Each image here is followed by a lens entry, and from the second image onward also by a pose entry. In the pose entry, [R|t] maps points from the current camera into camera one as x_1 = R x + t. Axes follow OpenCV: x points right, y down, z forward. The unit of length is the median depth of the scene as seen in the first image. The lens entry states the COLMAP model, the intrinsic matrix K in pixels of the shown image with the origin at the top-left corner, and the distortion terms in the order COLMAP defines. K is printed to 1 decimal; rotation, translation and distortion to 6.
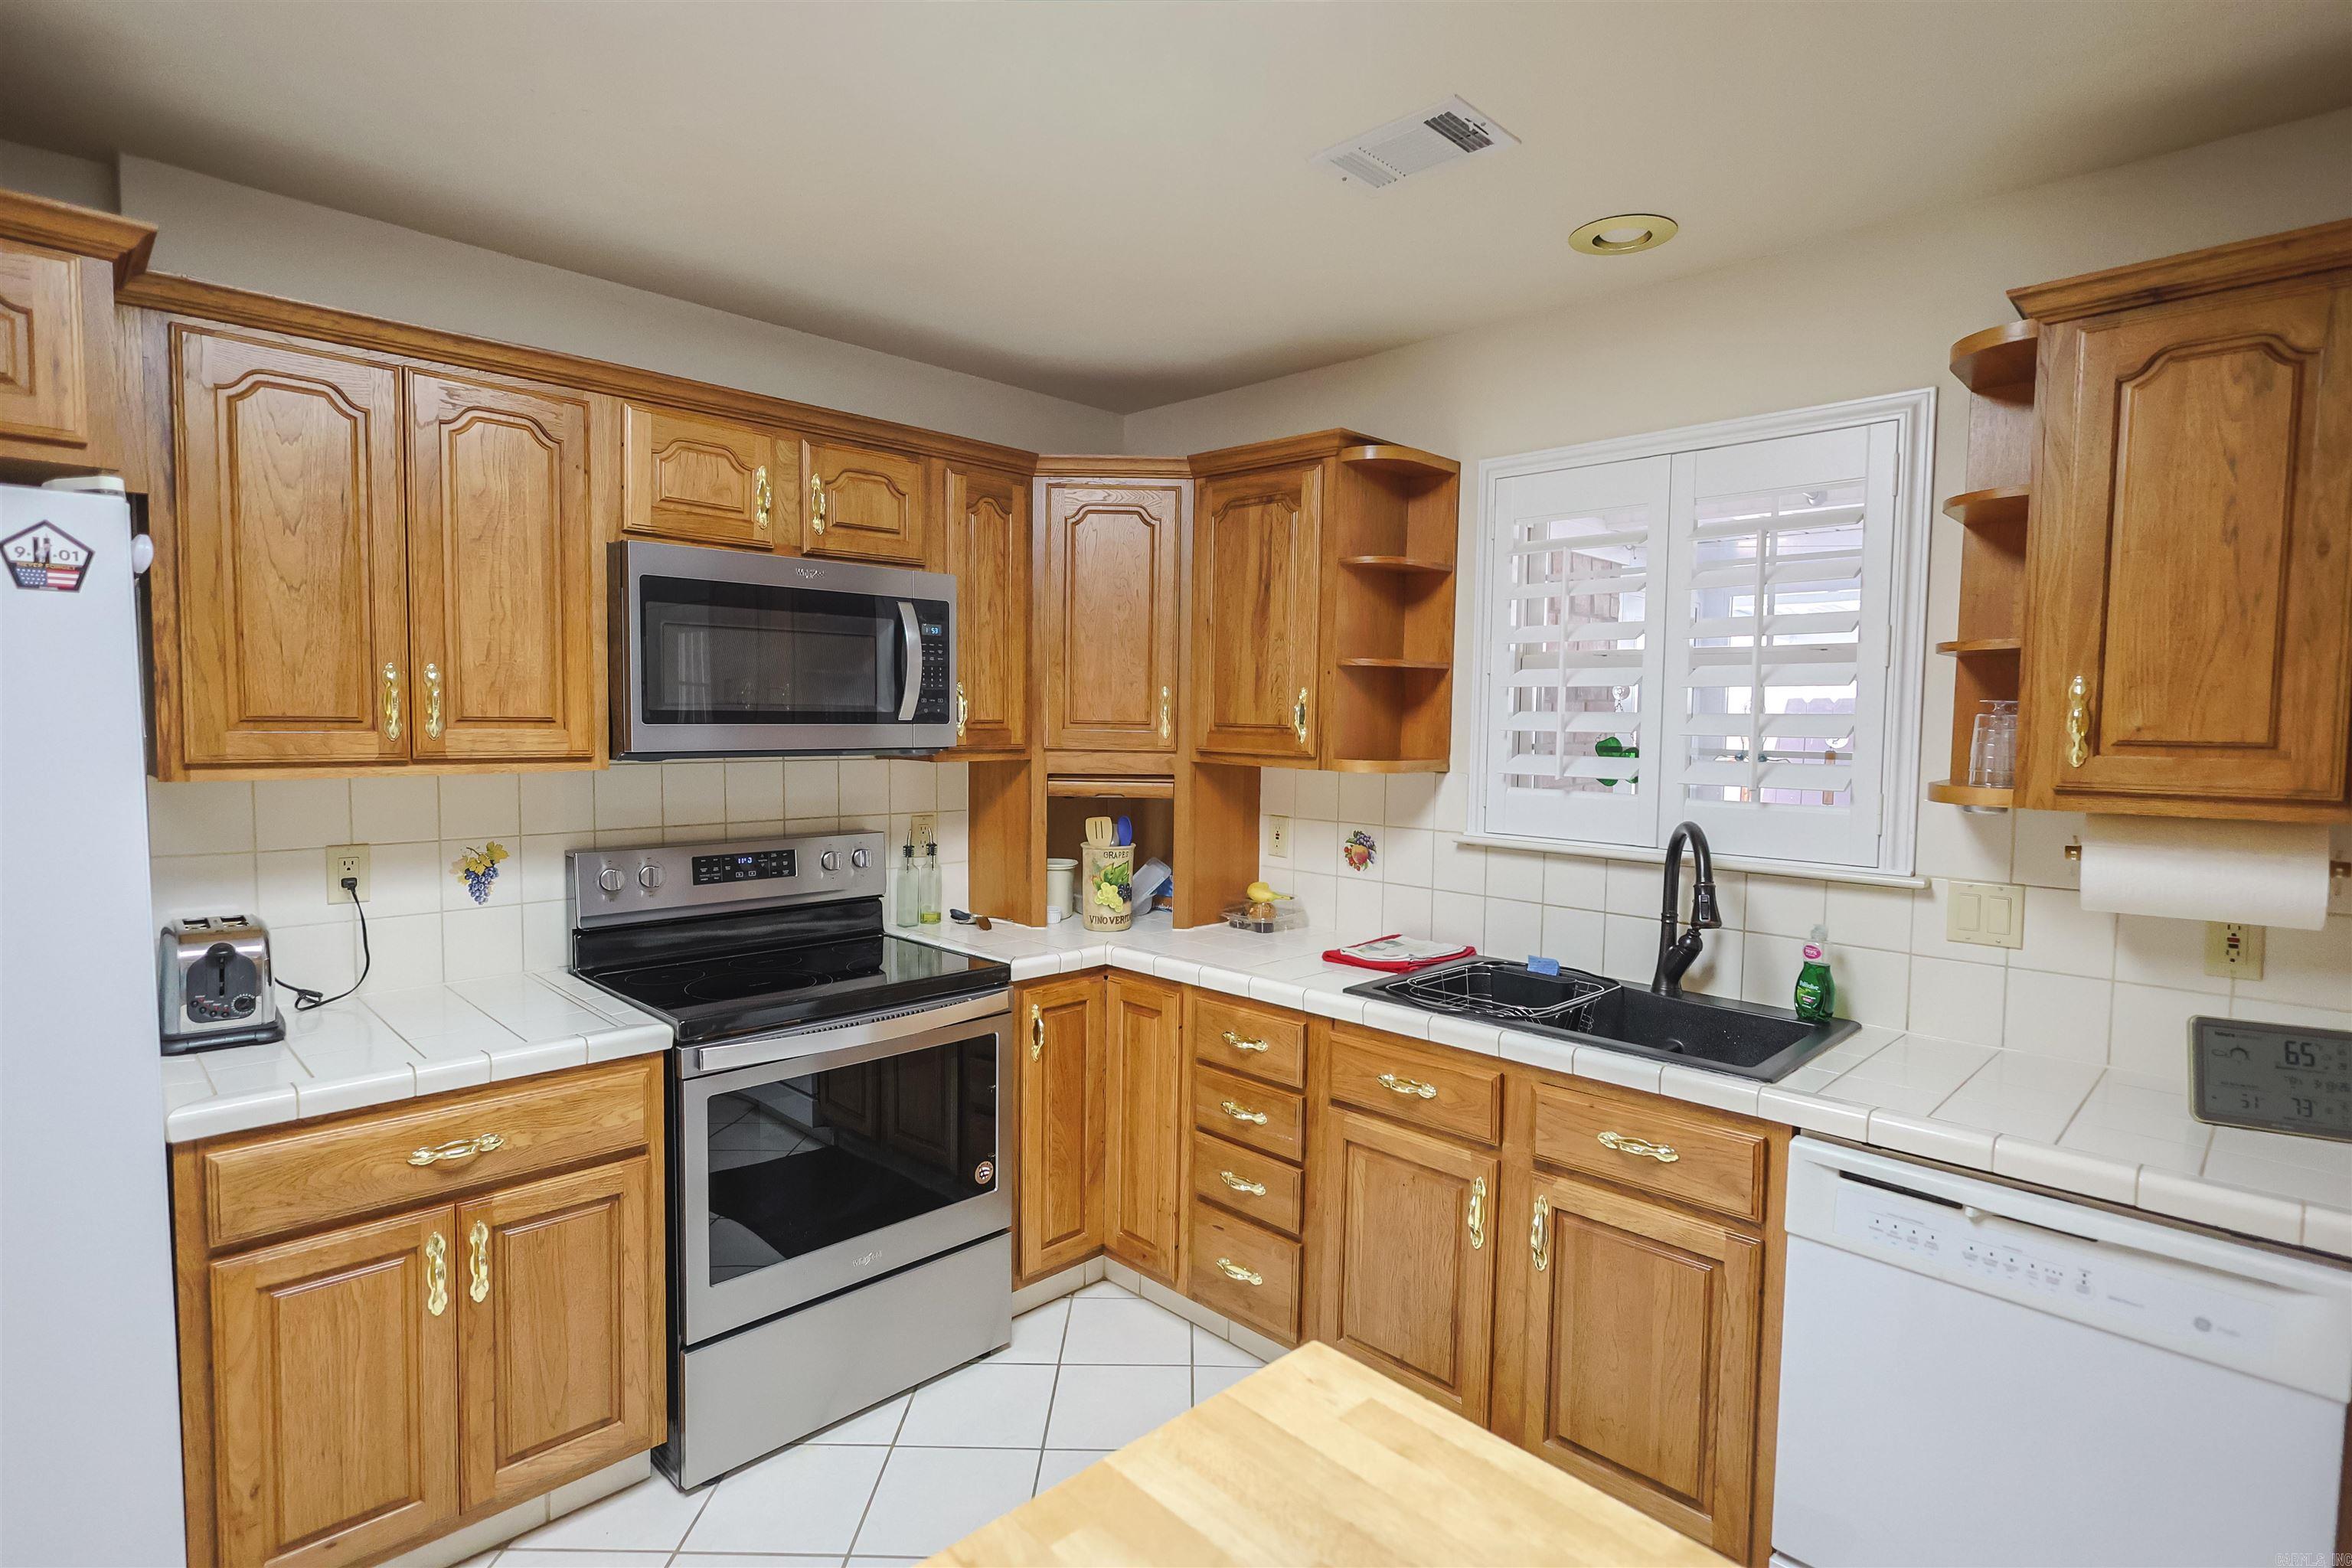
lens RADIAL K [[1153.7, 0, 1176.0], [0, 1153.7, 784.0], [0, 0, 1]] dist [0.000624, 0.000779]
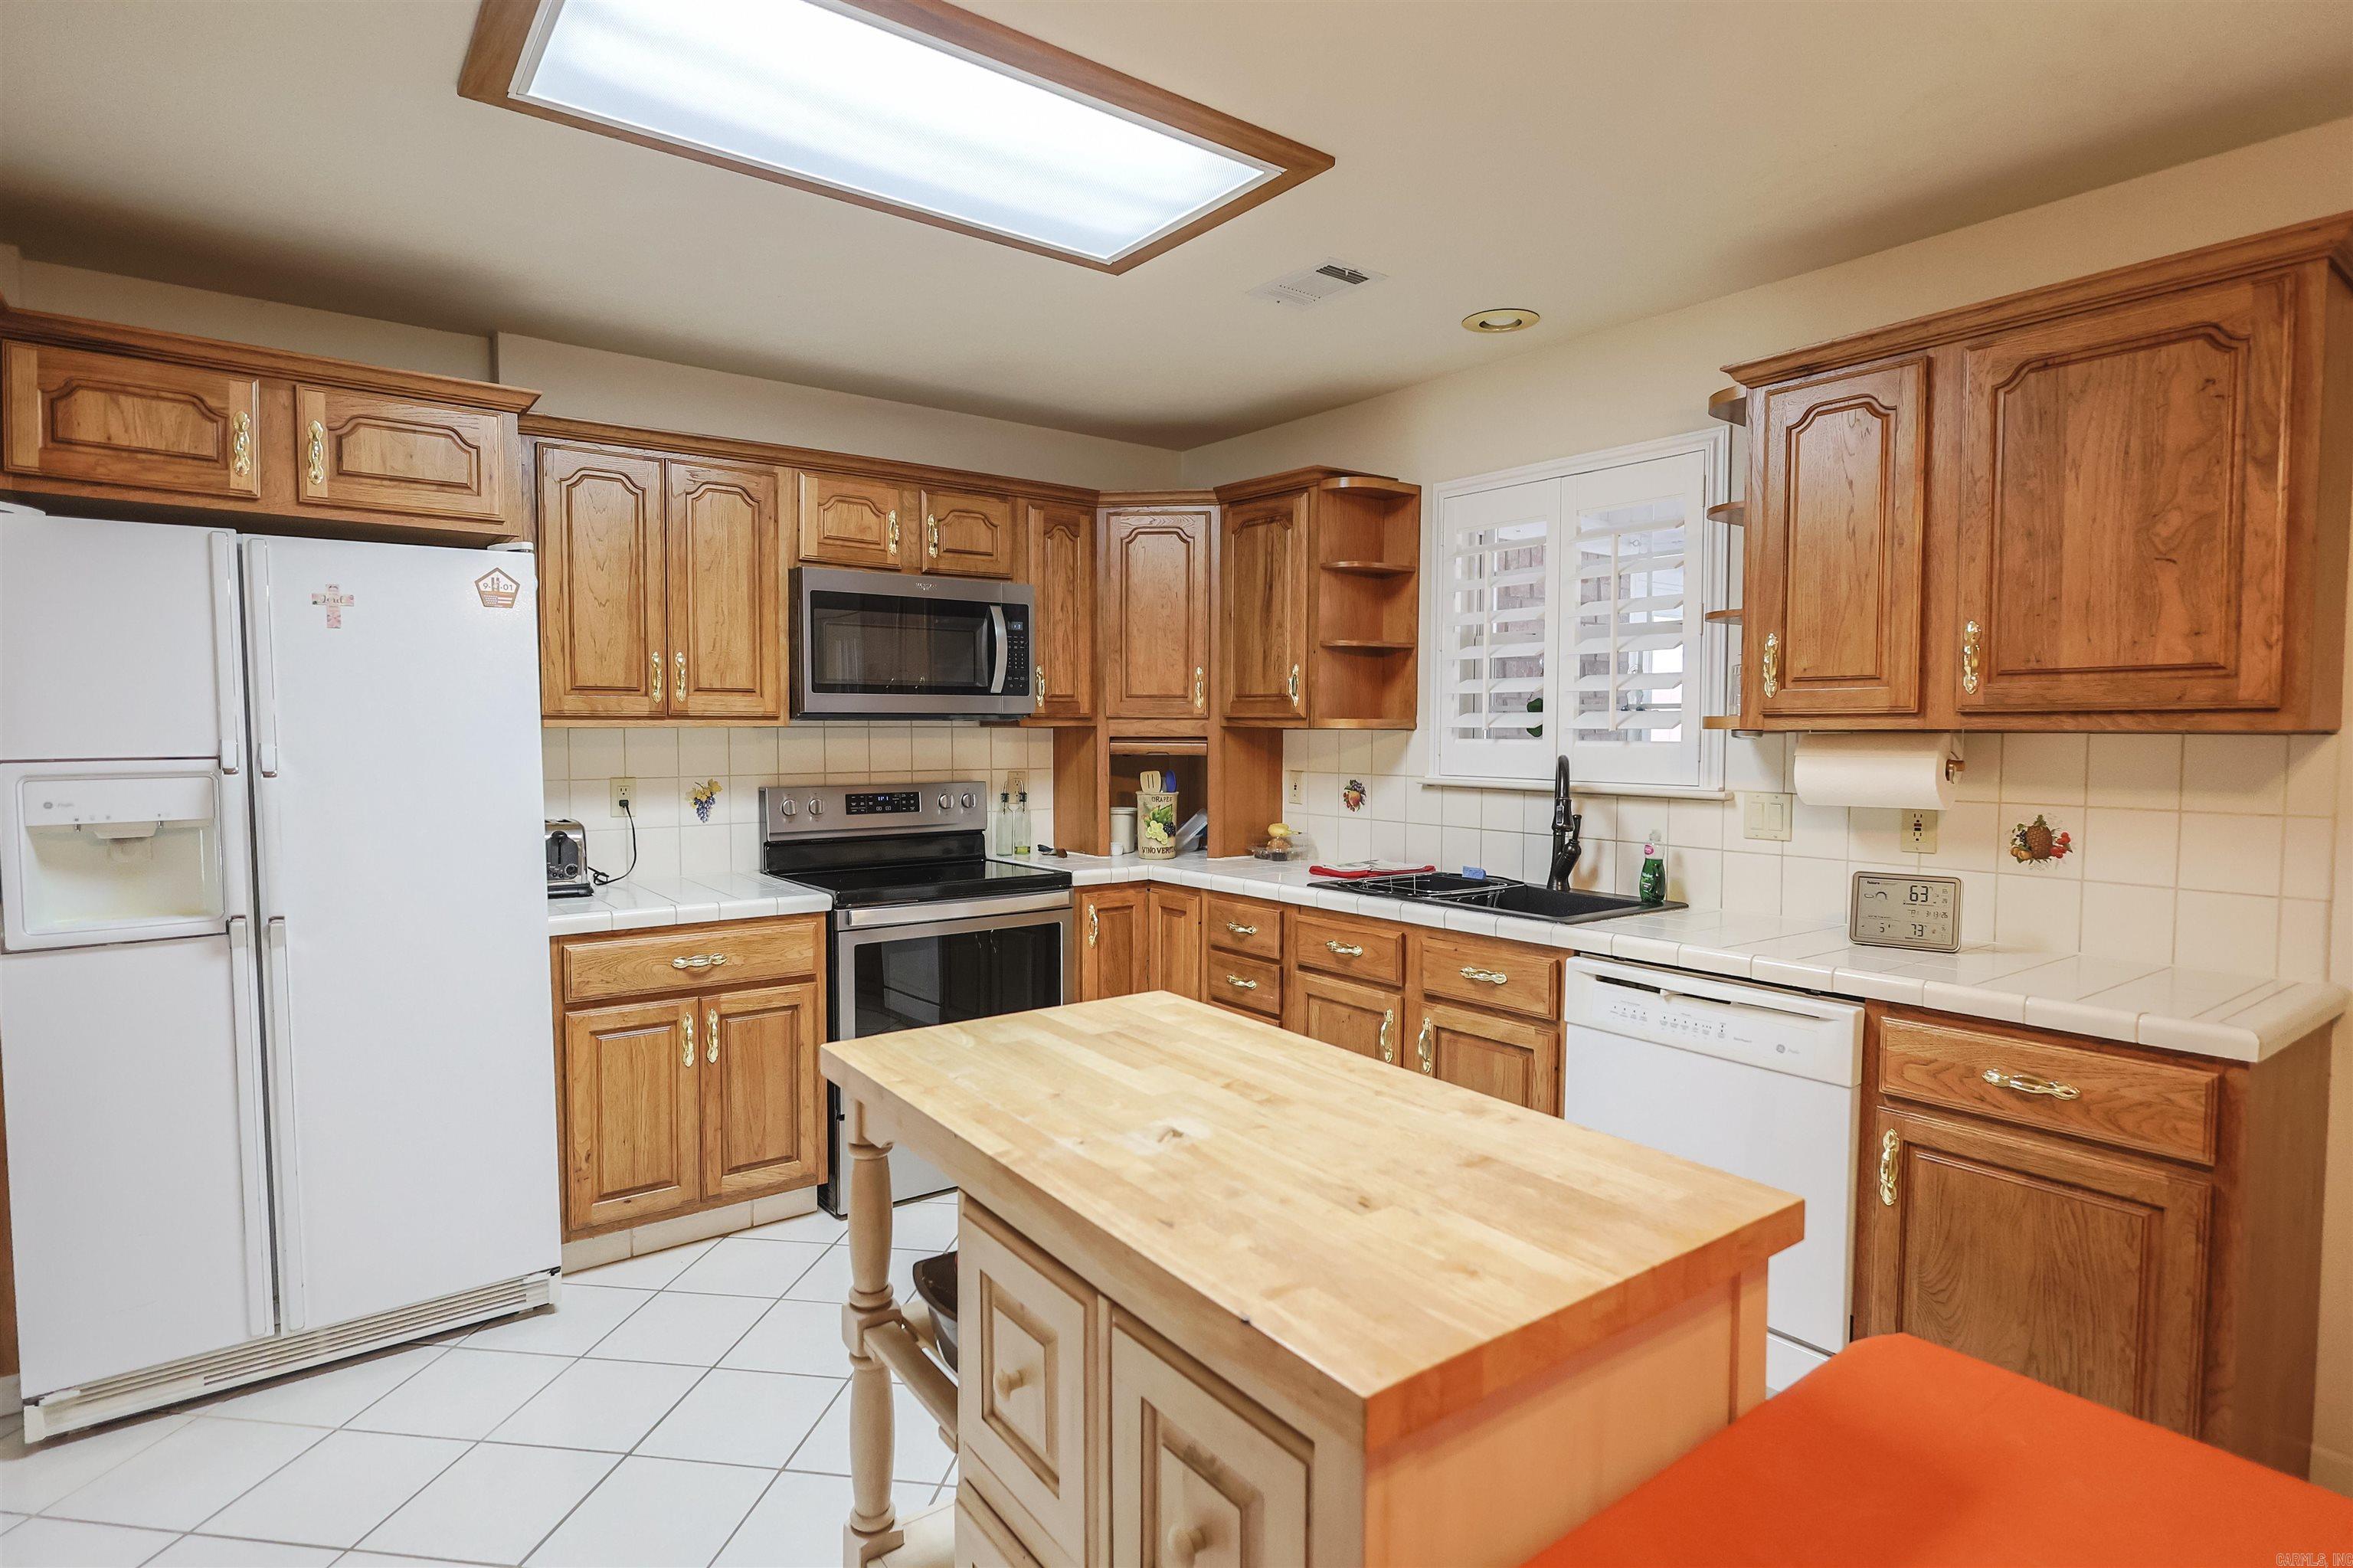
lens RADIAL K [[1204.8, 0, 1176.5], [0, 1204.8, 784.0], [0, 0, 1]] dist [-0.001197, -0.000360]
pose [[0.991070, -0.005337, -0.133234, 0.172988], [0.003604, 0.999906, -0.013249, 0.075561], [0.133292, 0.012651, 0.990996, -0.393249]]
